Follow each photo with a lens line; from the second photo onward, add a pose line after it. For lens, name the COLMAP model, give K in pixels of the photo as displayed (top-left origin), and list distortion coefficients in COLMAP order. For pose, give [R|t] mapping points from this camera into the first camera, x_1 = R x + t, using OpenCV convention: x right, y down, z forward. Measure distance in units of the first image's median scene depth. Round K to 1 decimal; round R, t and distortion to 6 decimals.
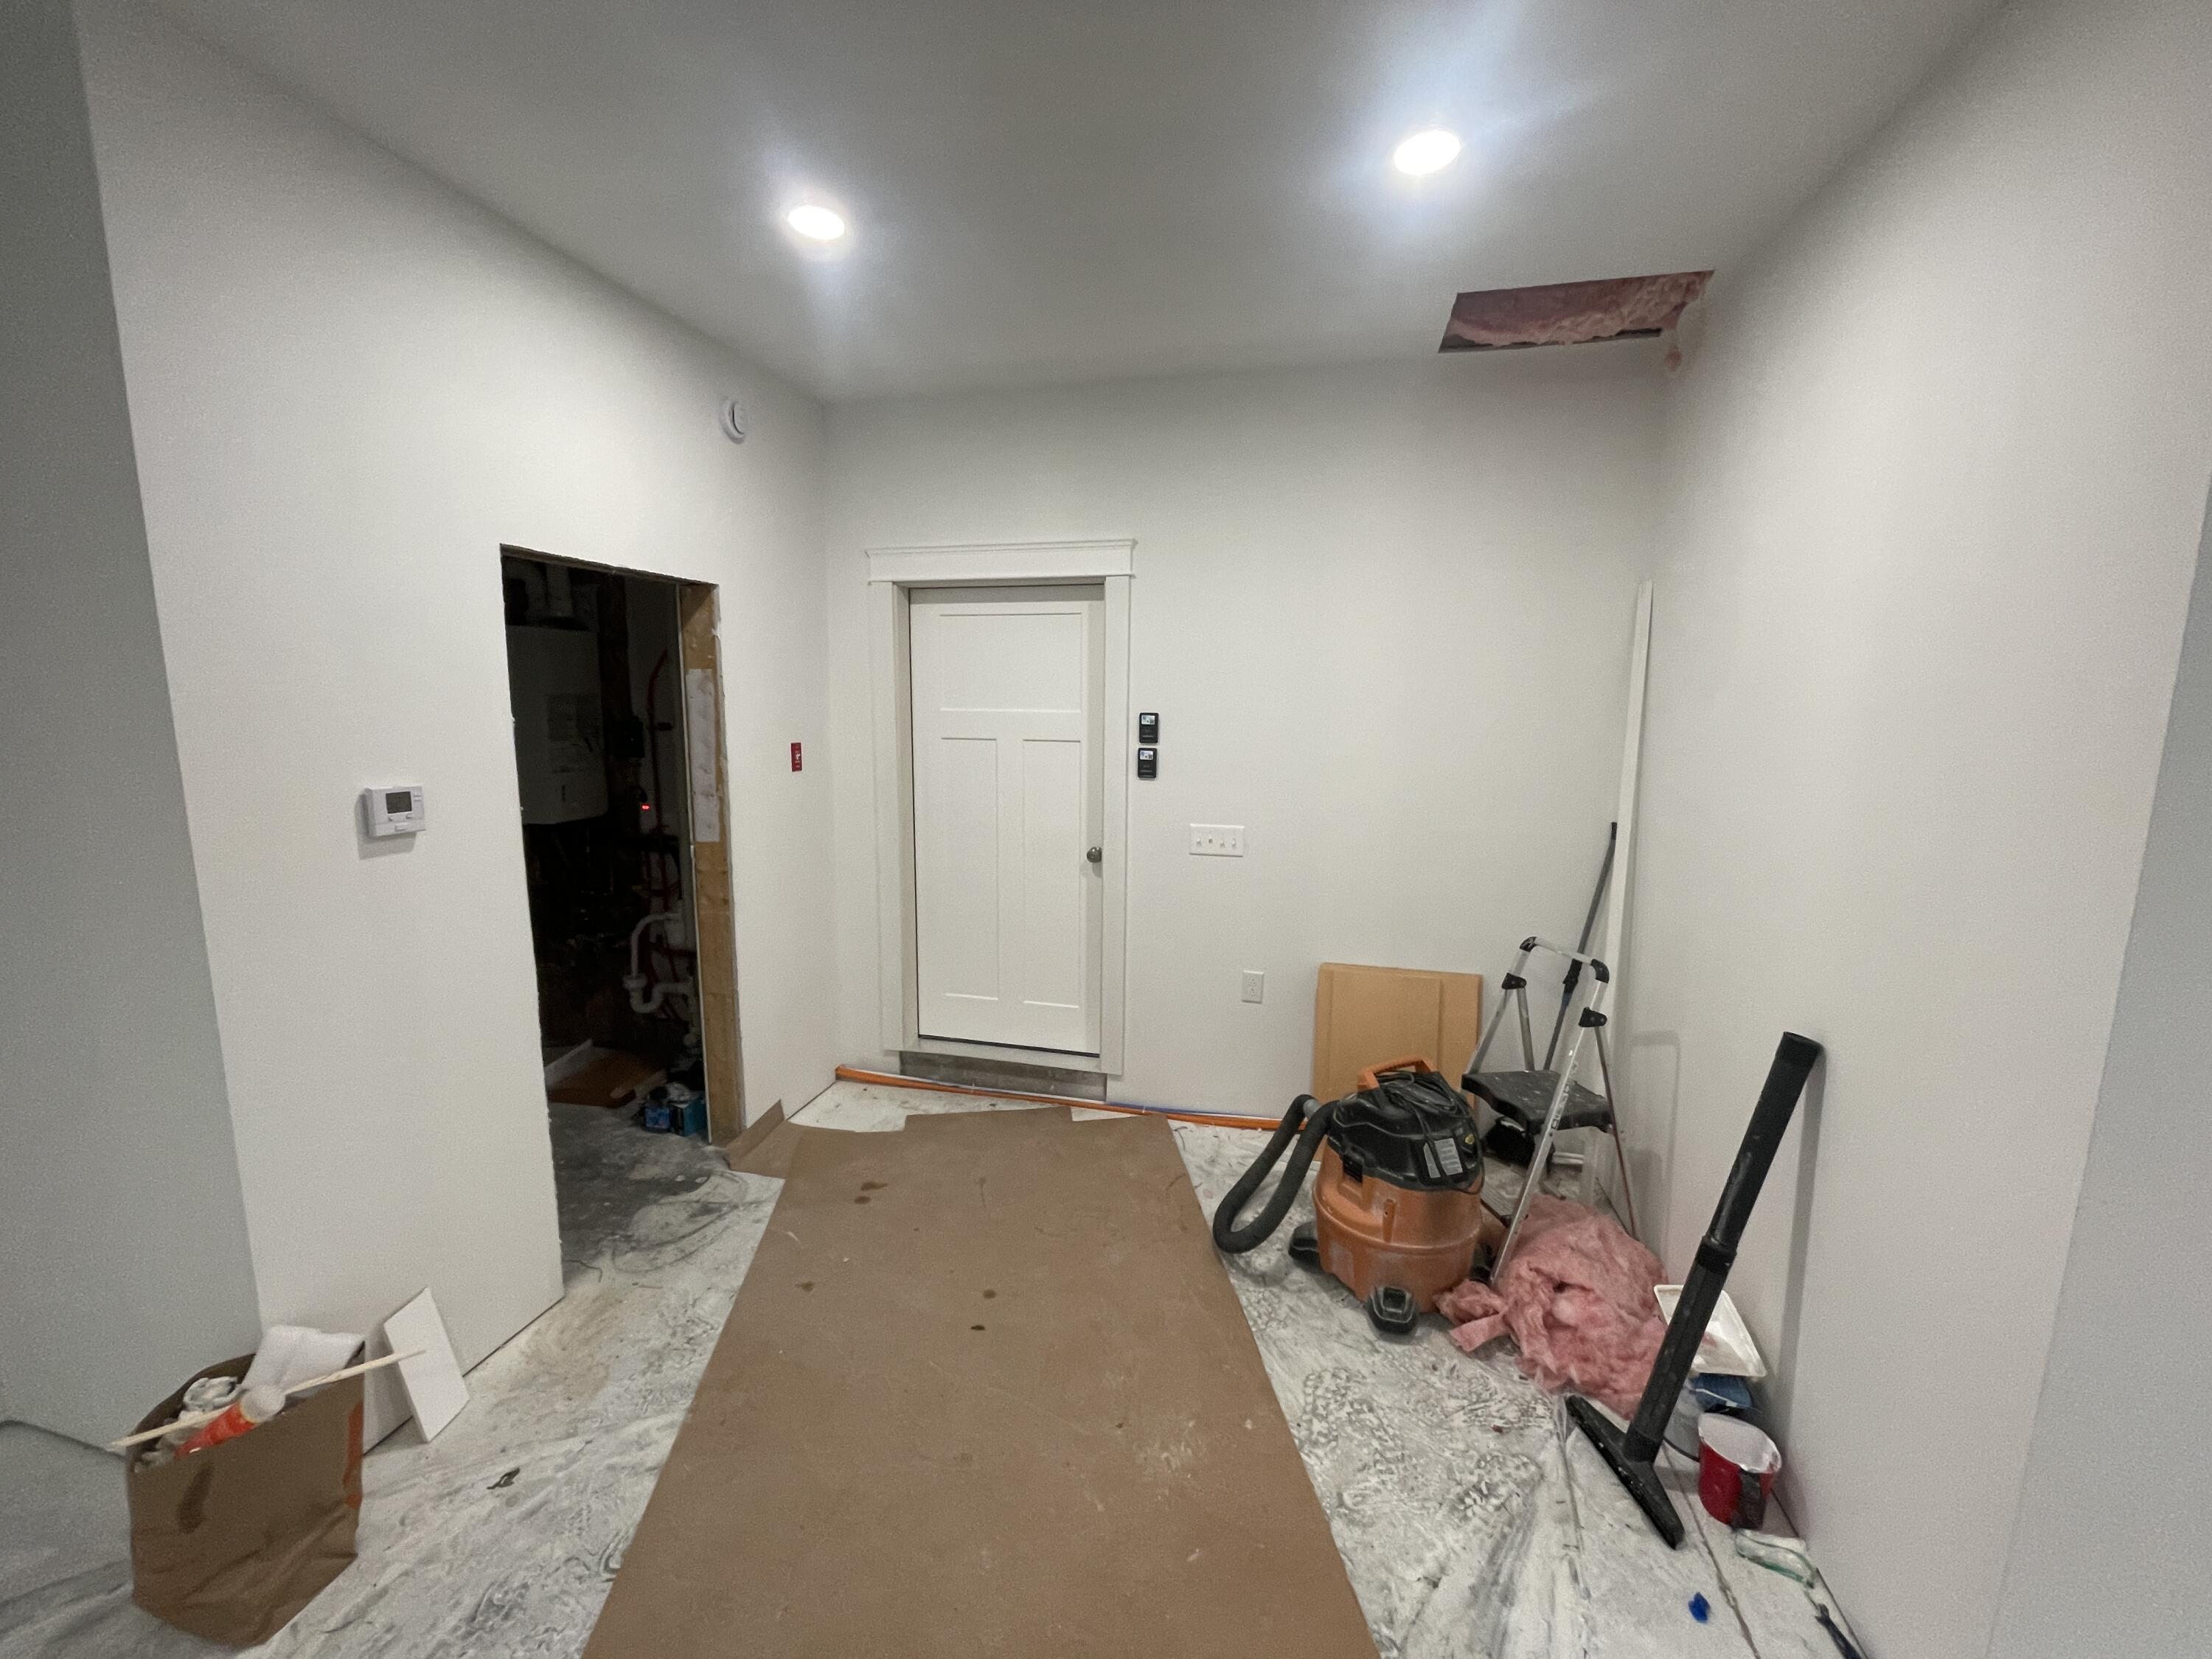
lens RADIAL K [[888.1, 0, 1104.4], [0, 888.1, 824.5], [0, 0, 1]] dist [-0.024178, -0.000005]
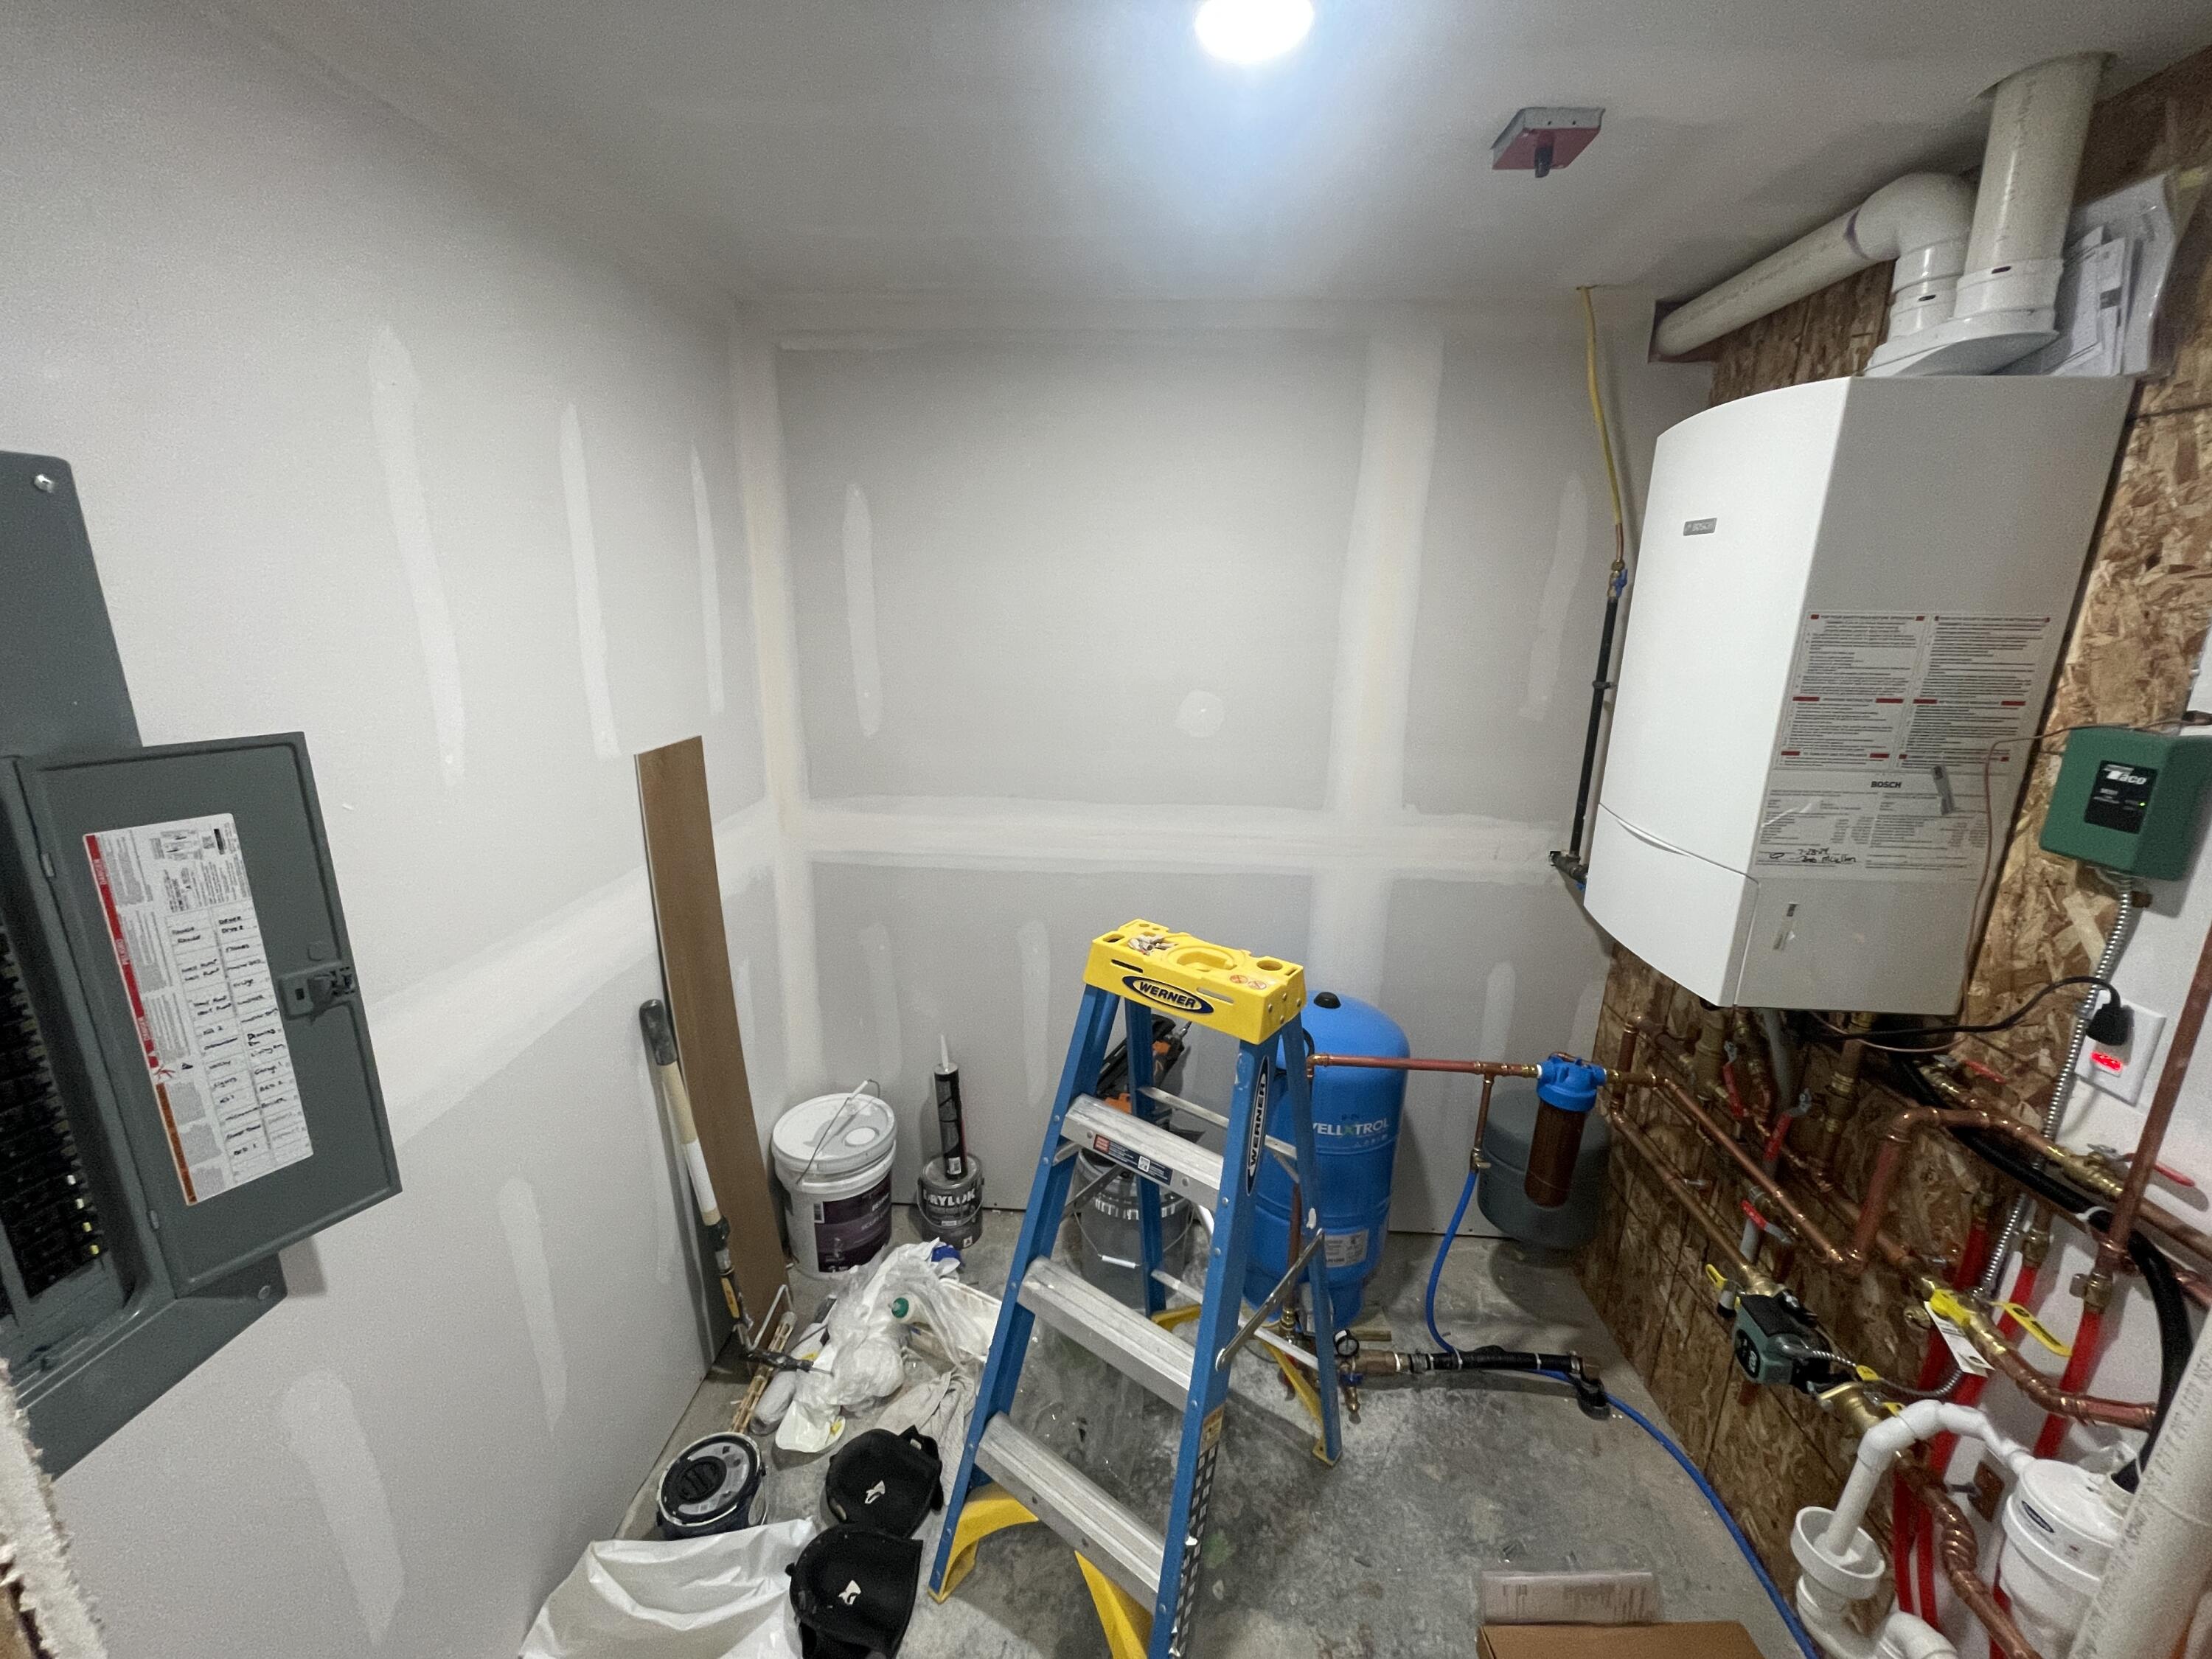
lens RADIAL K [[888.1, 0, 1104.4], [0, 888.1, 824.5], [0, 0, 1]] dist [-0.024178, -0.000005]
pose [[0.165981, 0.239246, -0.956667, -0.348202], [-0.149181, 0.965050, 0.215460, -0.096940], [0.974780, 0.106954, 0.195871, 0.660939]]
